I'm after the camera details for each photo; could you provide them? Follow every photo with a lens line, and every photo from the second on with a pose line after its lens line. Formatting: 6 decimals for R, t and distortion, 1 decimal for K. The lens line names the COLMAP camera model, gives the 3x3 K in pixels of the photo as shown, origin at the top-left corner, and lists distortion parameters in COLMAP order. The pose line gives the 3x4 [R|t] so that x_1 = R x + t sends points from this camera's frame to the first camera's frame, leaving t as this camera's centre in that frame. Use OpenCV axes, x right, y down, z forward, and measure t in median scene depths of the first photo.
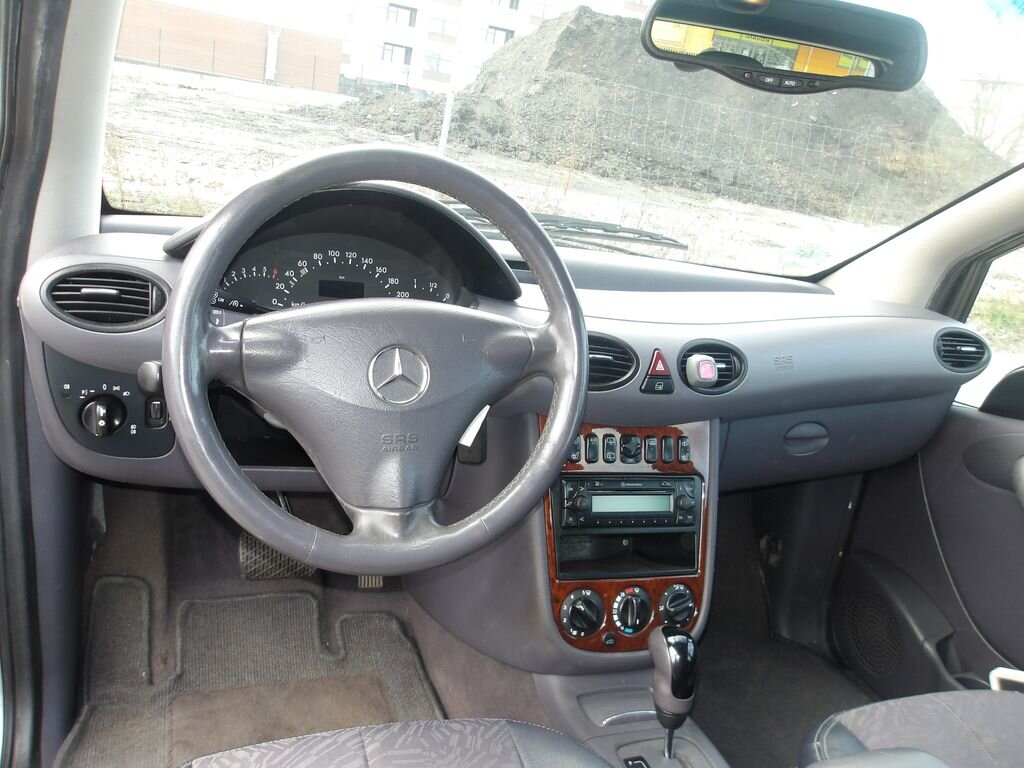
lens RADIAL K [[874.1, 0, 512.0], [0, 874.1, 384.0], [0, 0, 1]] dist [0.012641, 0.006073]
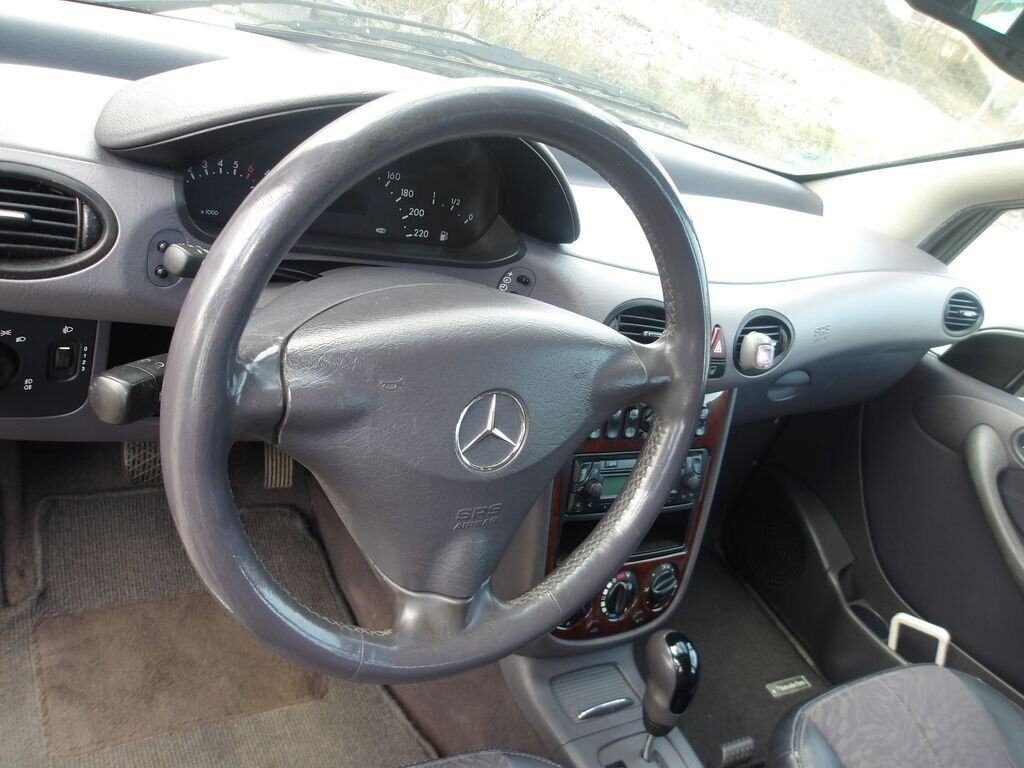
lens RADIAL K [[868.5, 0, 517.7], [0, 868.5, 396.8], [0, 0, 1]] dist [0.016994, -0.002942]
pose [[0.965289, 0.090847, 0.244877, -0.184746], [-0.159668, 0.947221, 0.277990, -0.153077], [-0.206698, -0.307439, 0.928847, 0.229669]]
